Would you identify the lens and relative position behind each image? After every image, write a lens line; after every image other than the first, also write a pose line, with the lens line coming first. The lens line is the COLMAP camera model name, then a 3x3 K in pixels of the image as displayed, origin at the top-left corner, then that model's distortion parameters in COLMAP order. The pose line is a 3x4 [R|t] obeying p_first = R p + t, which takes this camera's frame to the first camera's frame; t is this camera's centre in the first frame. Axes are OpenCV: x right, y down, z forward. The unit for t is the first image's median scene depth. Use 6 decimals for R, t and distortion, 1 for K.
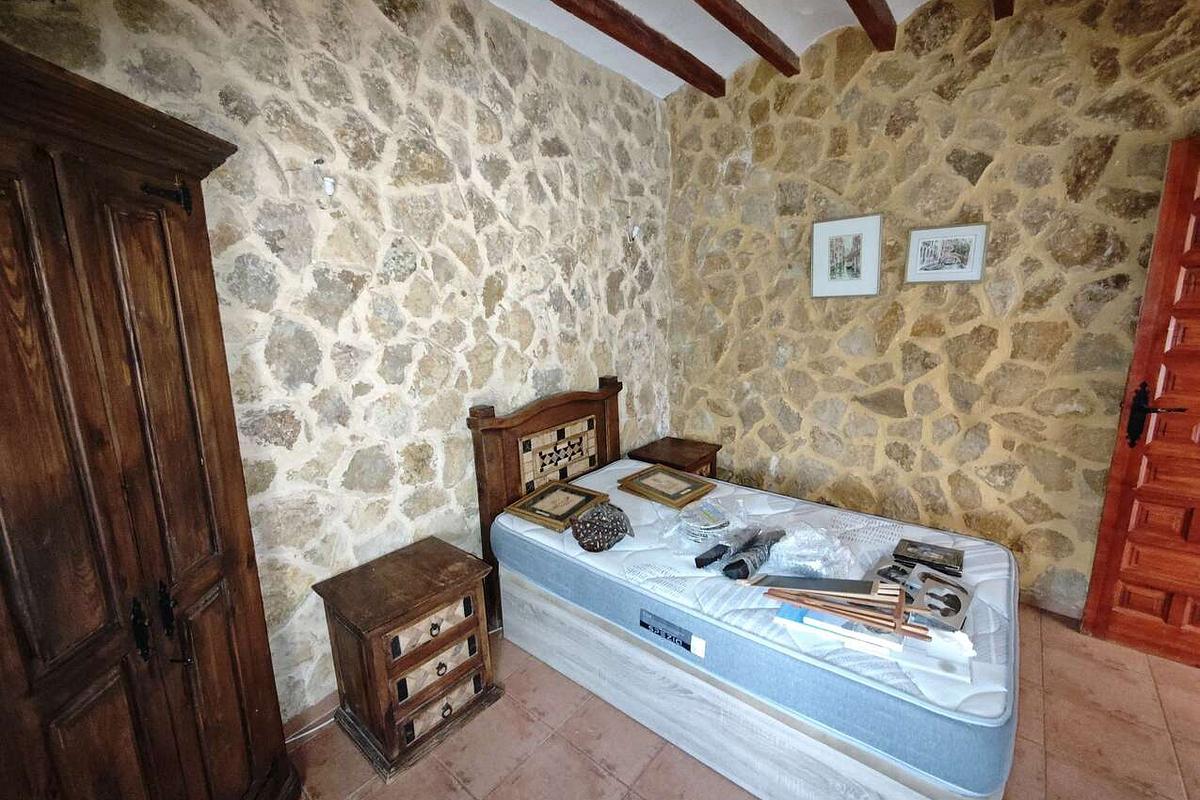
lens RADIAL K [[495.0, 0, 598.7], [0, 495.0, 399.0], [0, 0, 1]] dist [-0.015214, 0.004818]
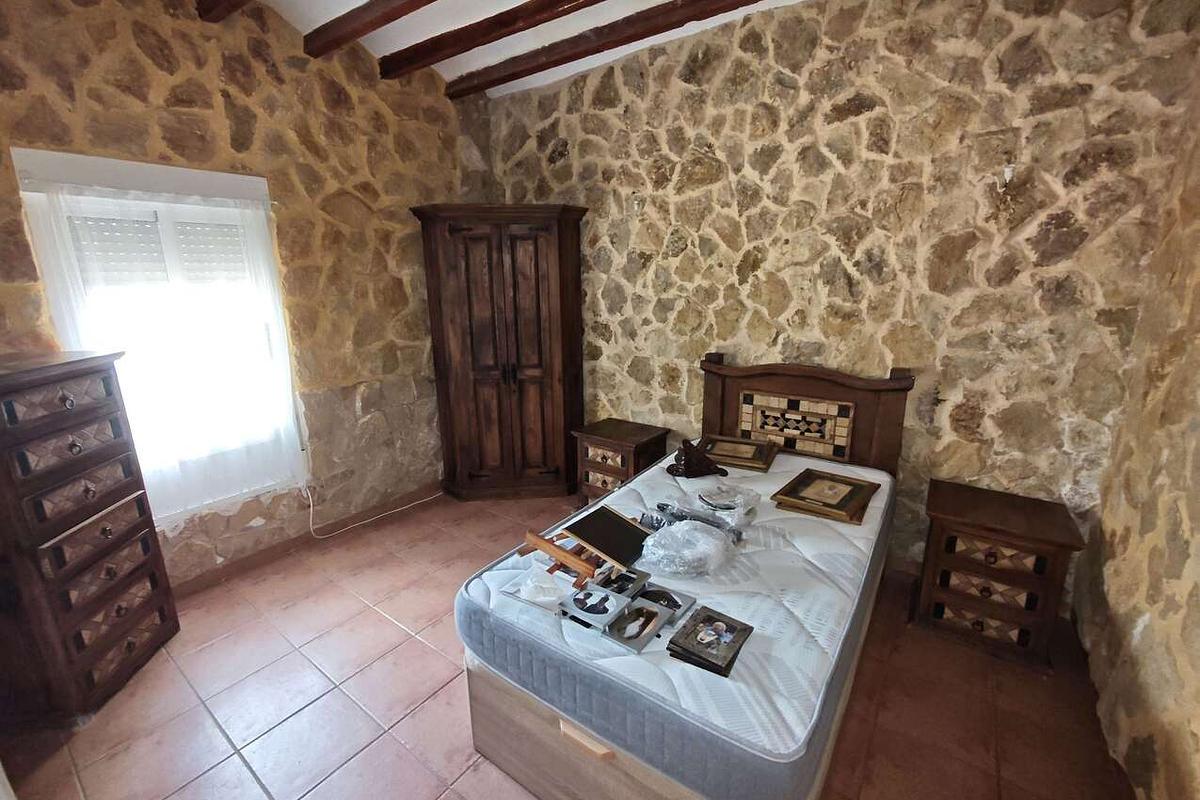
lens RADIAL K [[495.0, 0, 598.1], [0, 495.0, 399.8], [0, 0, 1]] dist [-0.015214, 0.004818]
pose [[0.079877, 0.266125, -0.960623, 1.019480], [-0.200053, 0.948375, 0.246098, -0.127333], [0.976524, 0.172517, 0.128993, 0.554240]]
